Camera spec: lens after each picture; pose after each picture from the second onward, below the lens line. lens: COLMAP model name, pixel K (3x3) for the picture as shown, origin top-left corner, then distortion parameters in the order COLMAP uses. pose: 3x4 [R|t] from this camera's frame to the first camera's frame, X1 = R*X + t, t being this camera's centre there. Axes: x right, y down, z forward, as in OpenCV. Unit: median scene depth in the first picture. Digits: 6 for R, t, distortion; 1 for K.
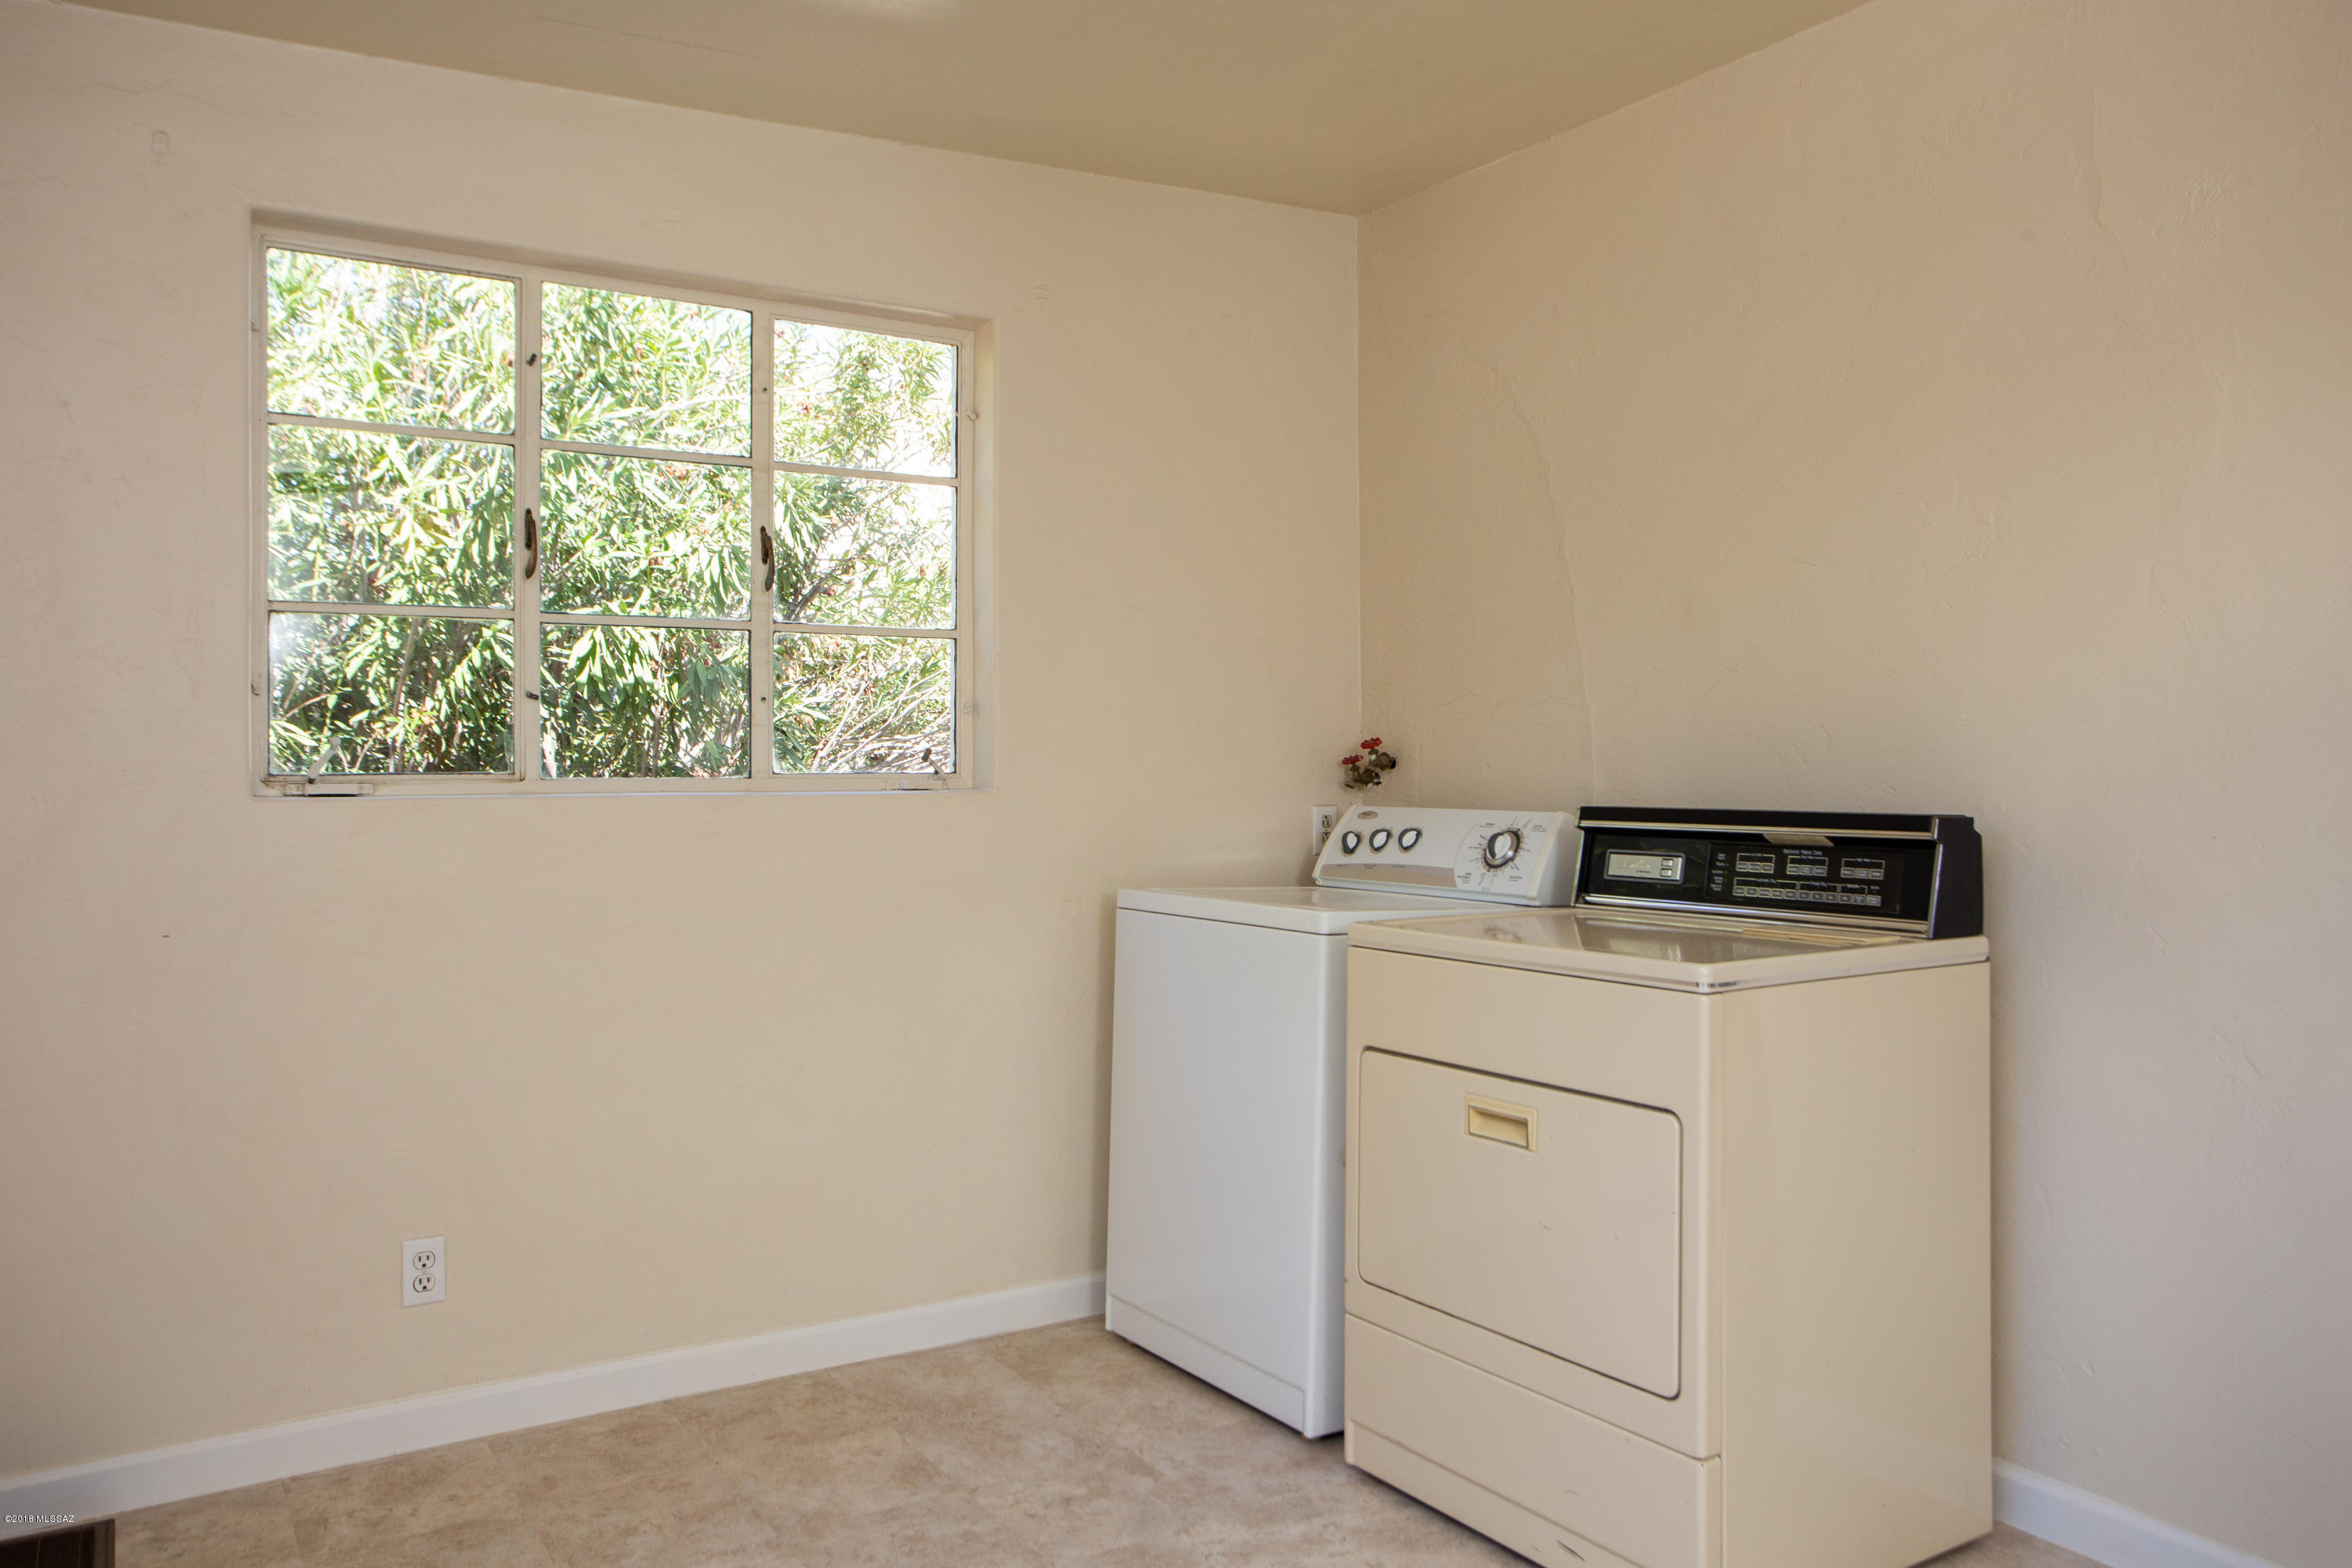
lens RADIAL K [[1730.8, 0, 1176.0], [0, 1730.8, 784.0], [0, 0, 1]] dist [0.008579, 0.007653]
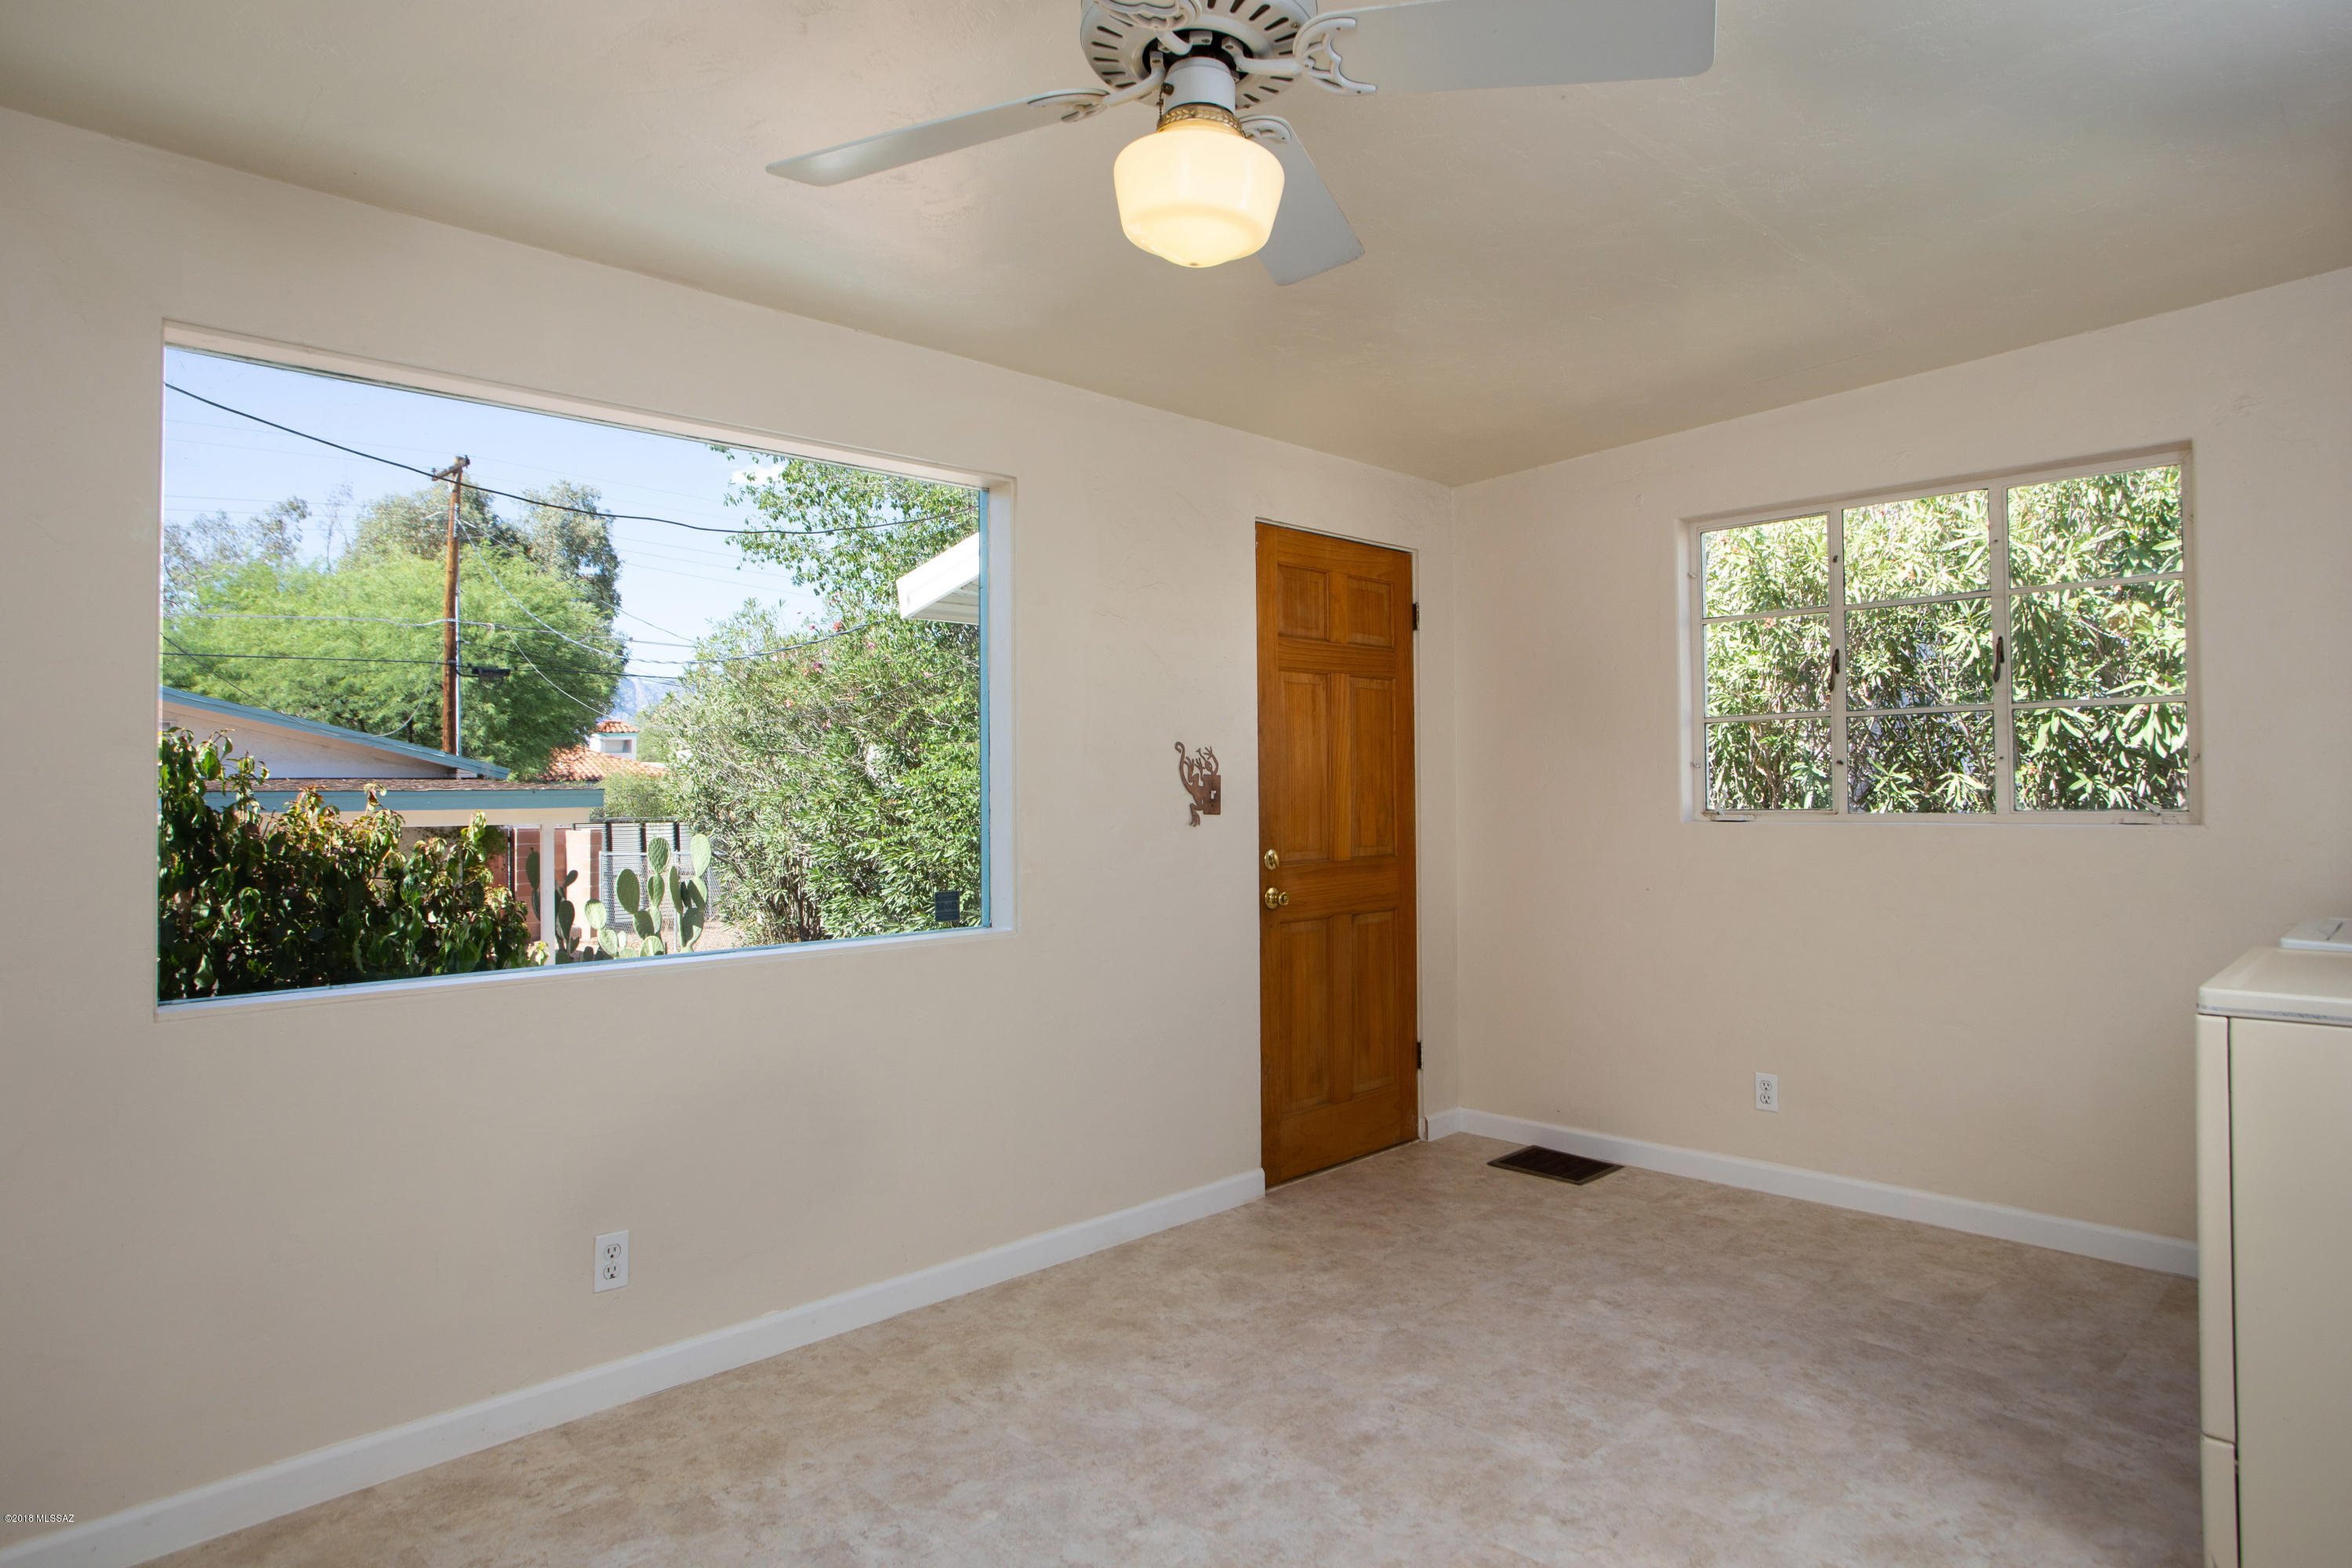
lens RADIAL K [[1337.0, 0, 1176.0], [0, 1337.0, 784.0], [0, 0, 1]] dist [0.000684, 0.000140]
pose [[0.193207, -0.019087, -0.980972, 0.807457], [-0.006138, 0.999768, -0.020662, -0.000110], [0.981139, 0.010014, 0.193045, 0.149328]]
